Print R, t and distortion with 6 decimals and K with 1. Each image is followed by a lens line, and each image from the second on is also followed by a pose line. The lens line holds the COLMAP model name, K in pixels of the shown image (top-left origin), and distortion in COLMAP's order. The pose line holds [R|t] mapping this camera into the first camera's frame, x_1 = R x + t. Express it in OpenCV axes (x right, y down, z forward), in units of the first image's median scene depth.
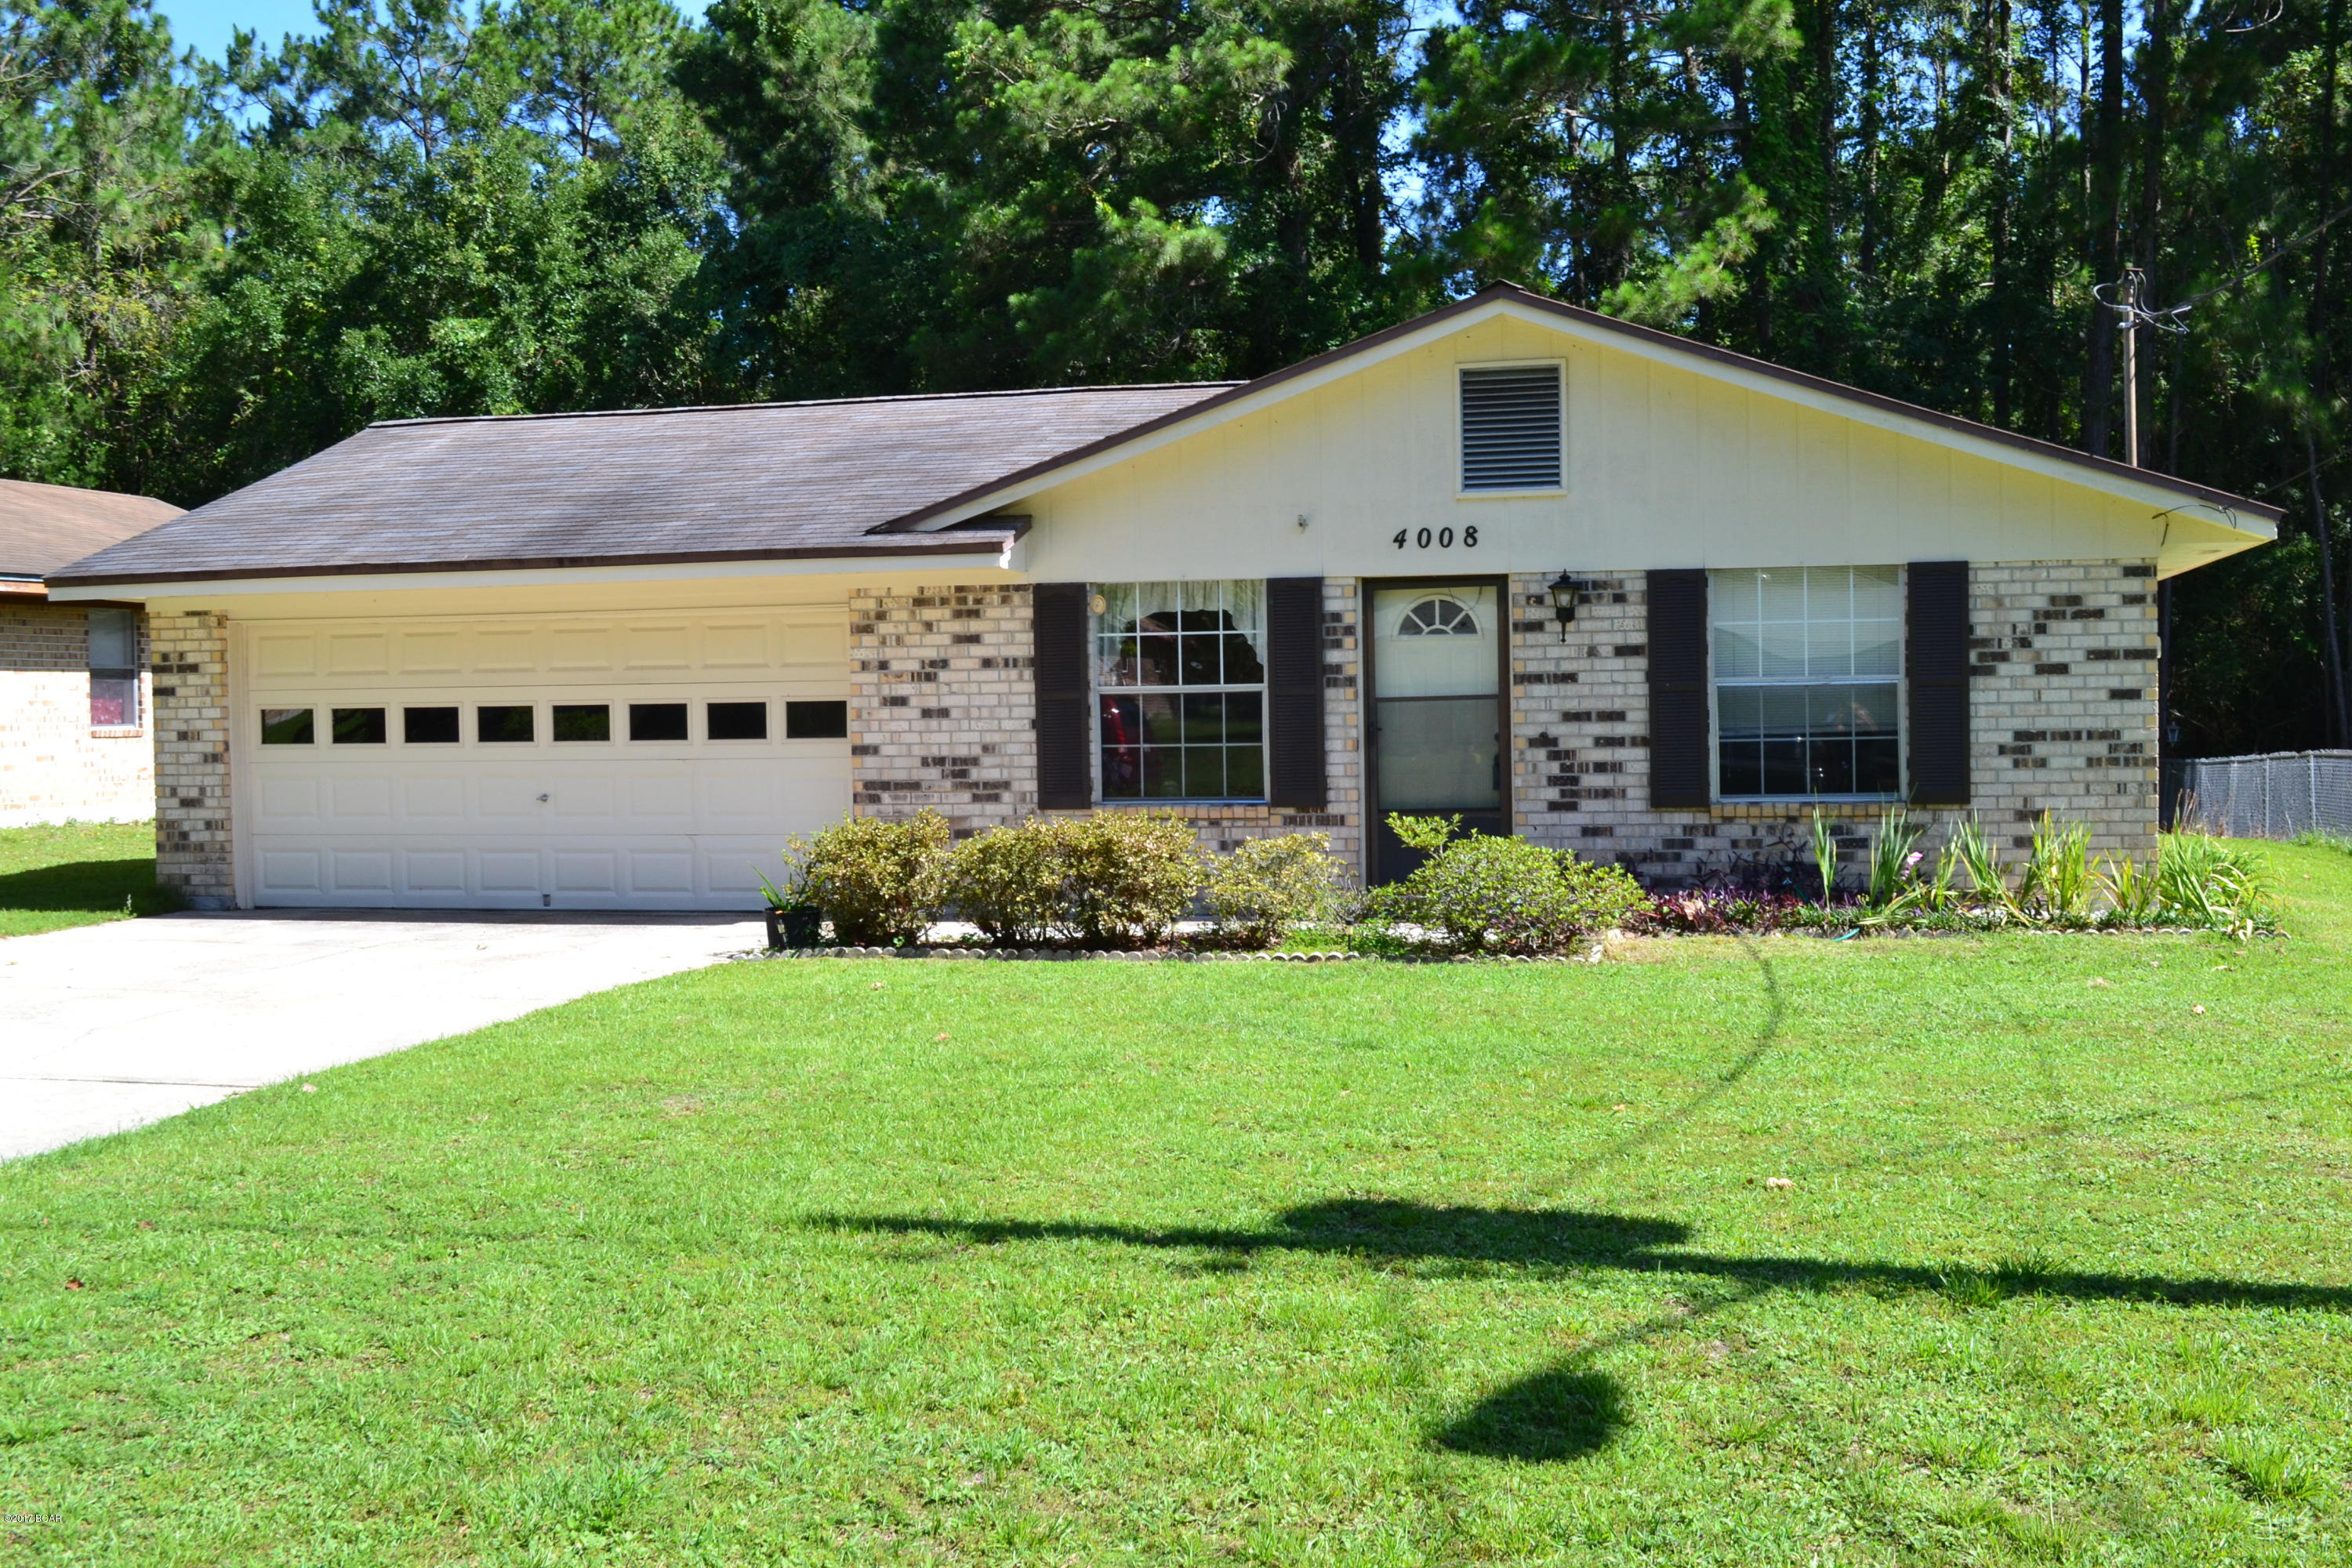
lens RADIAL K [[2624.6, 0, 1176.0], [0, 2624.6, 784.0], [0, 0, 1]] dist [-0.060562, 0.023940]
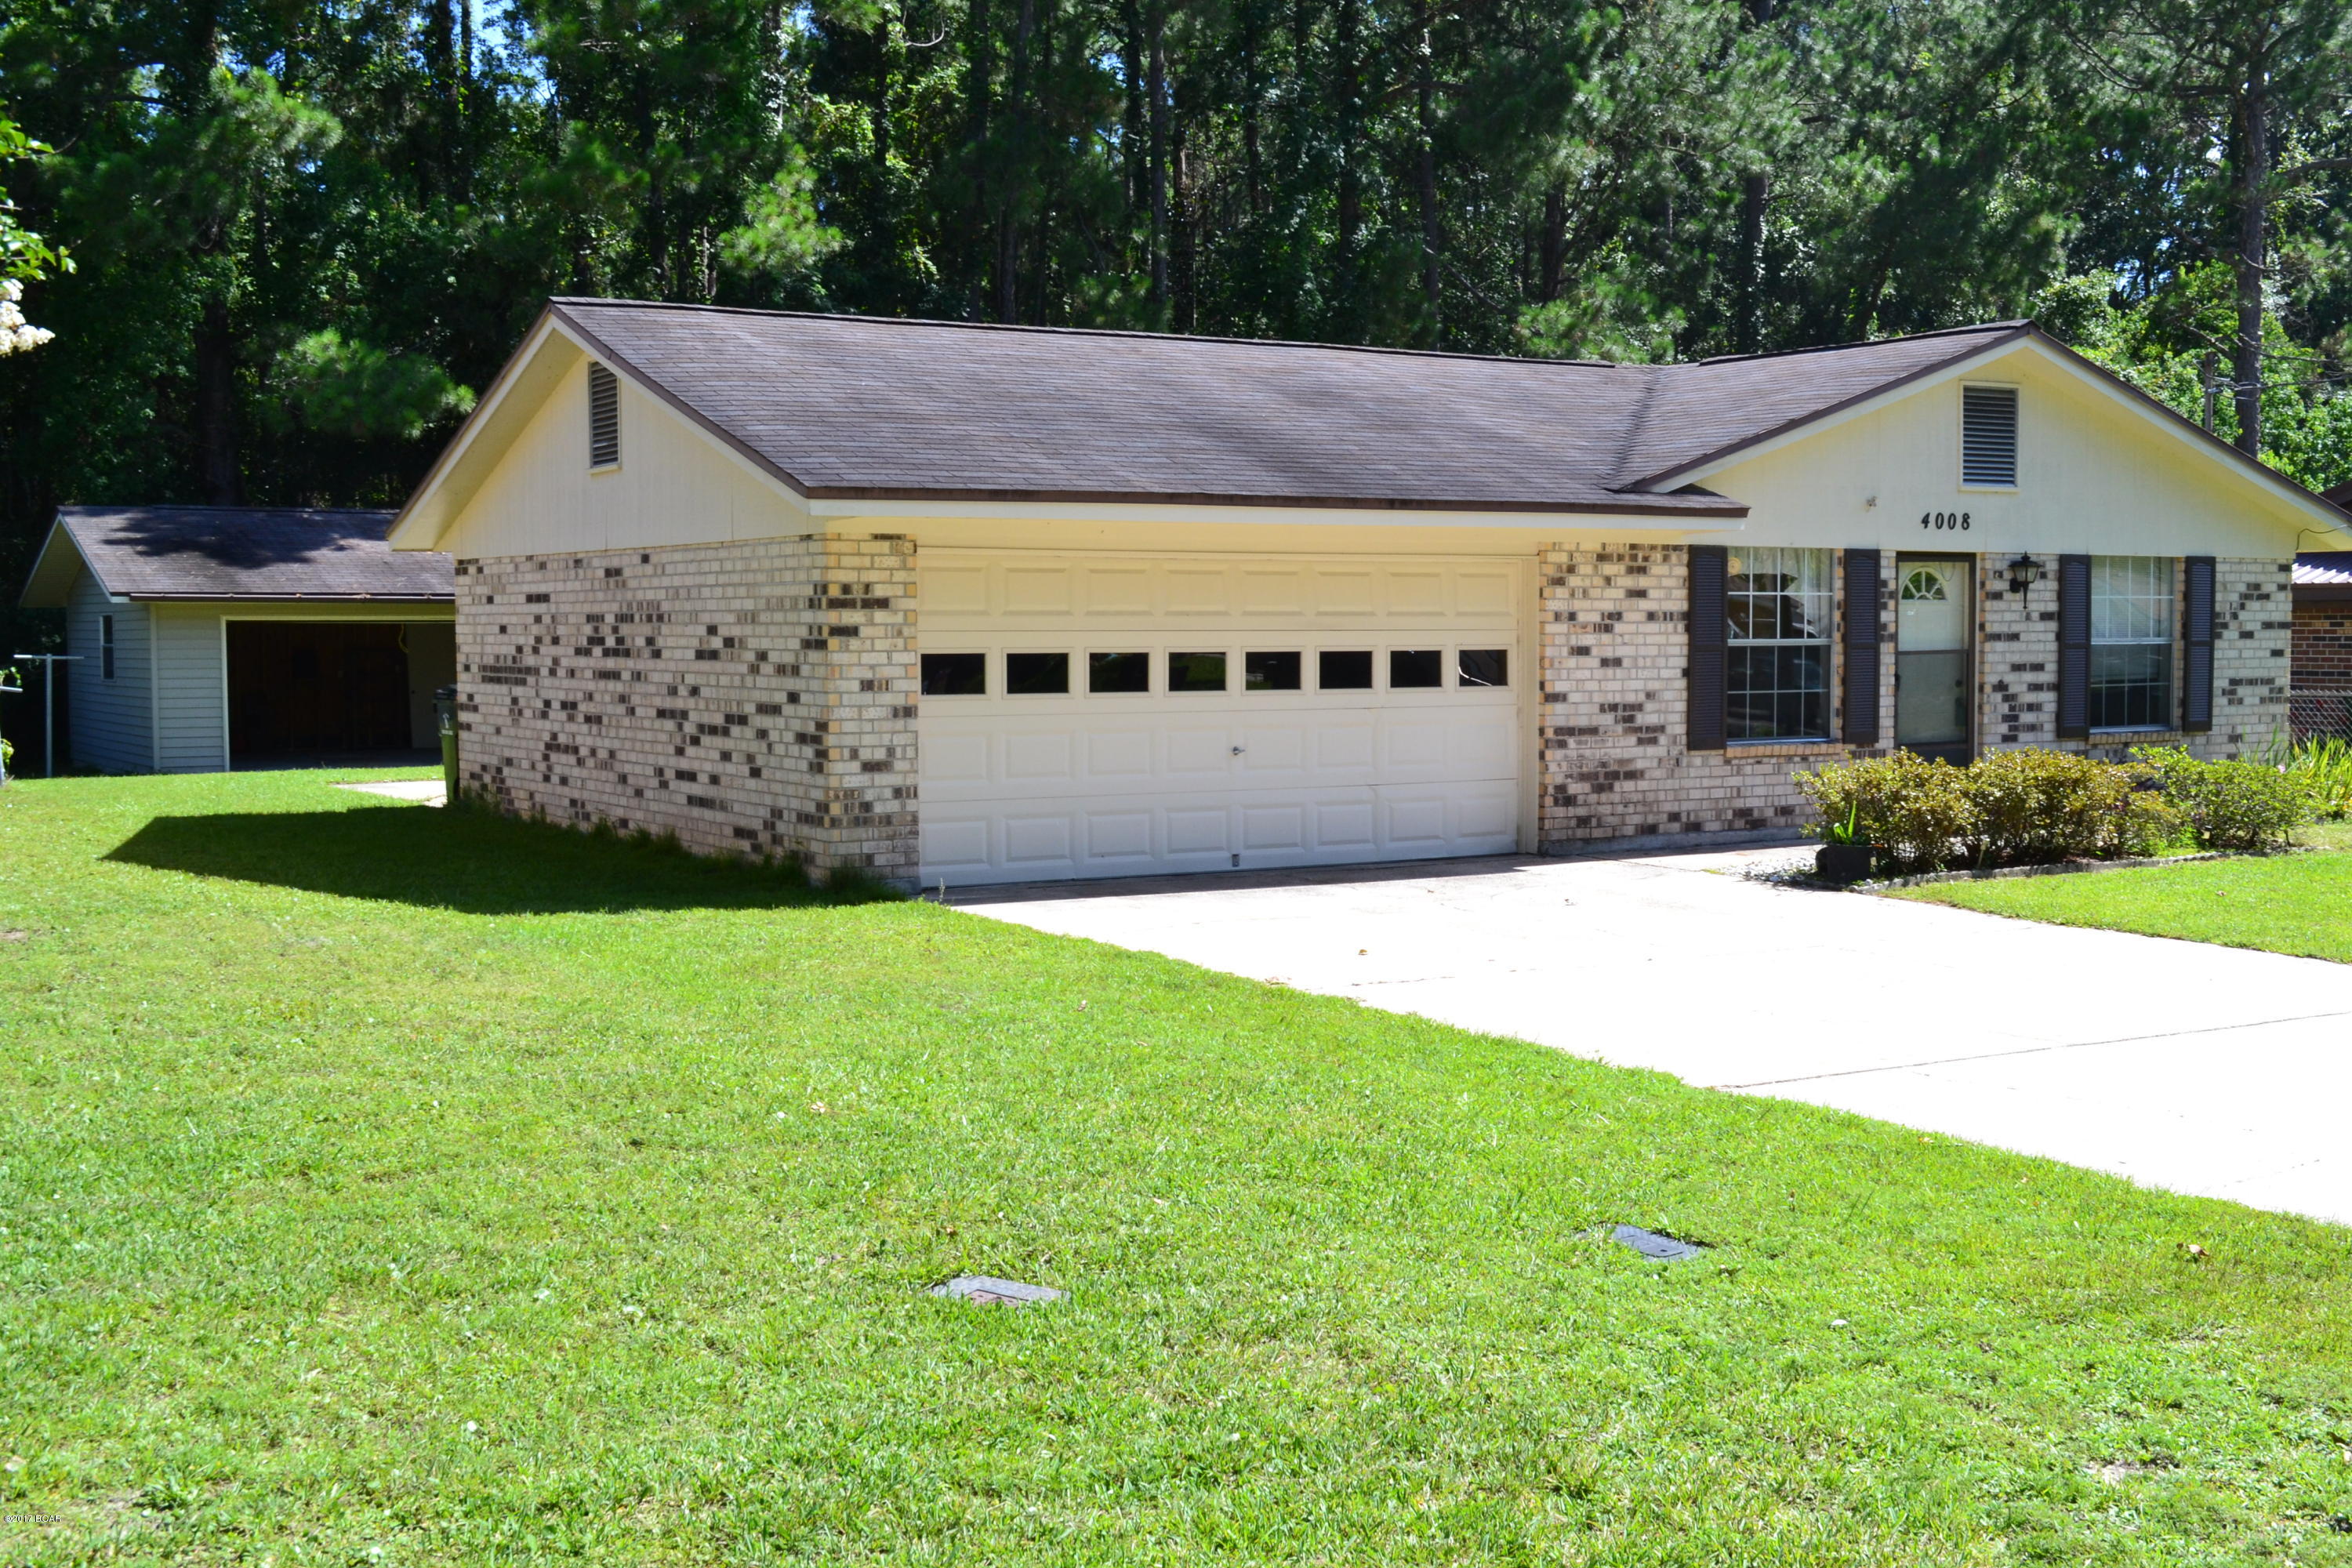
lens RADIAL K [[2624.6, 0, 1176.0], [0, 2624.6, 784.0], [0, 0, 1]] dist [-0.060562, 0.023940]
pose [[0.705214, -0.030303, 0.708347, -0.983447], [0.013625, 0.999481, 0.029193, -0.011209], [-0.708864, -0.010936, 0.705261, 0.378552]]
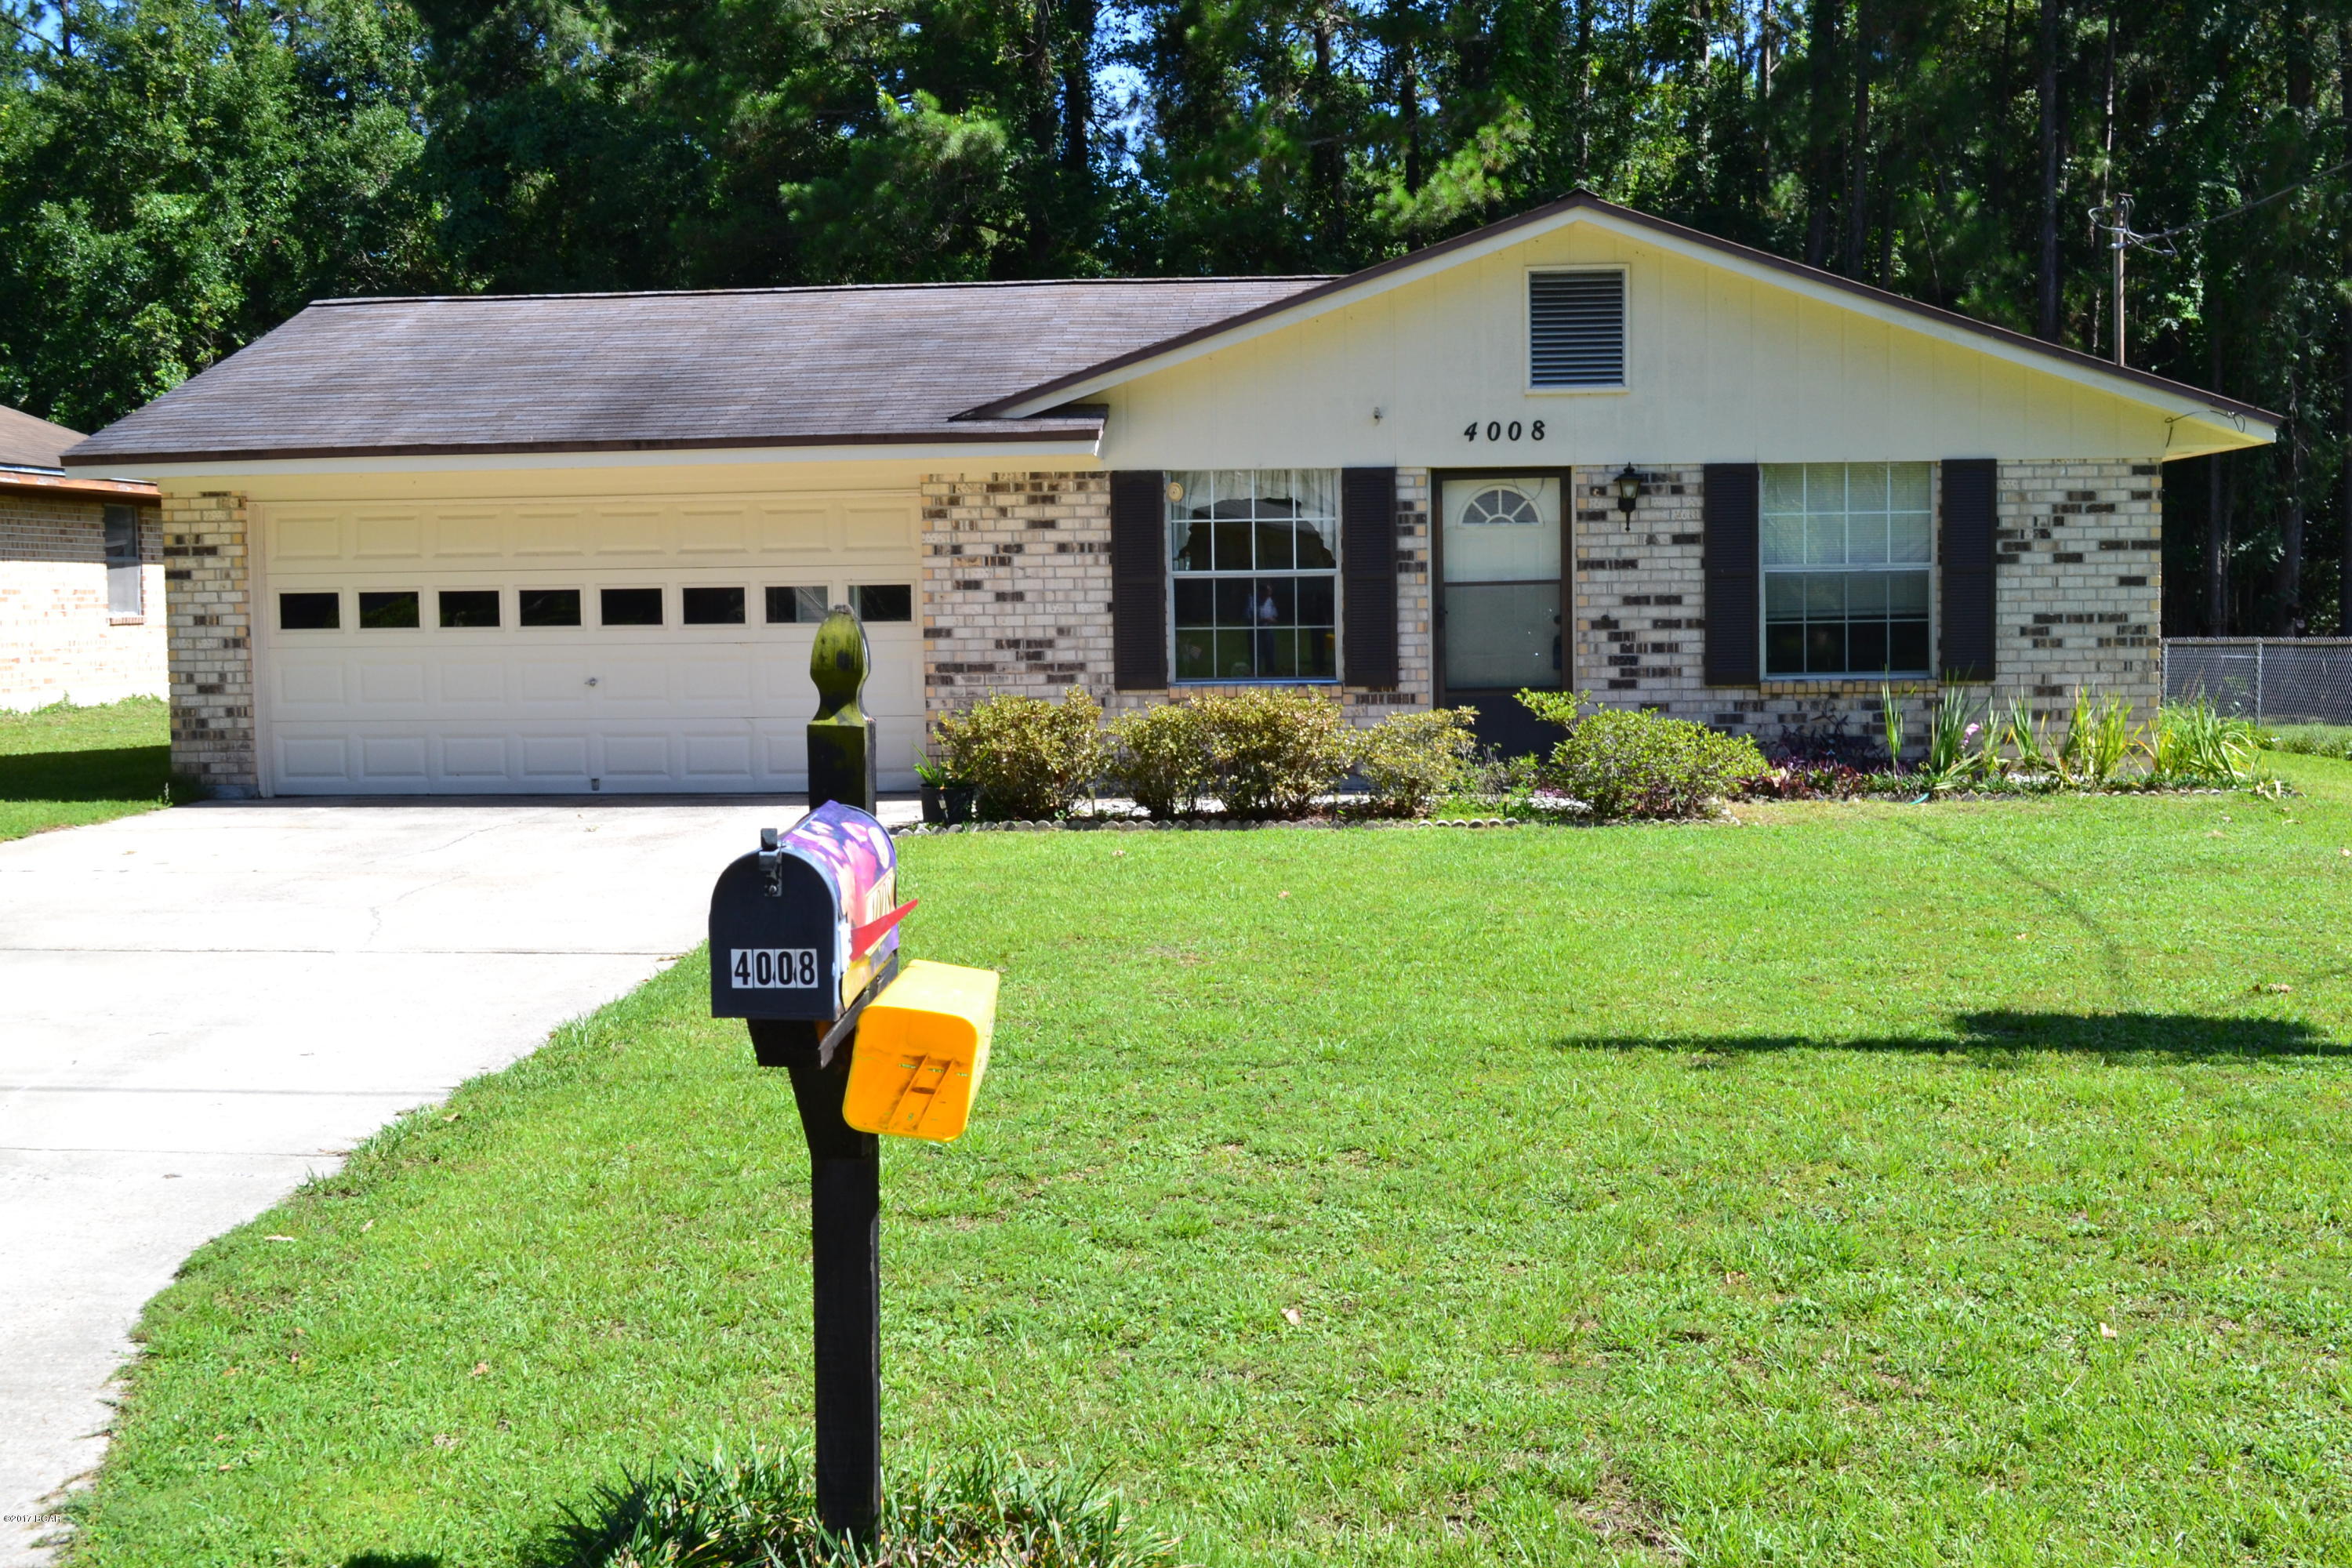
lens RADIAL K [[2624.6, 0, 1176.0], [0, 2624.6, 784.0], [0, 0, 1]] dist [-0.060562, 0.023940]
pose [[0.985863, -0.010024, 0.167251, -0.202278], [0.003576, 0.999240, 0.038809, 0.006699], [-0.167513, -0.037662, 0.985150, -0.024460]]
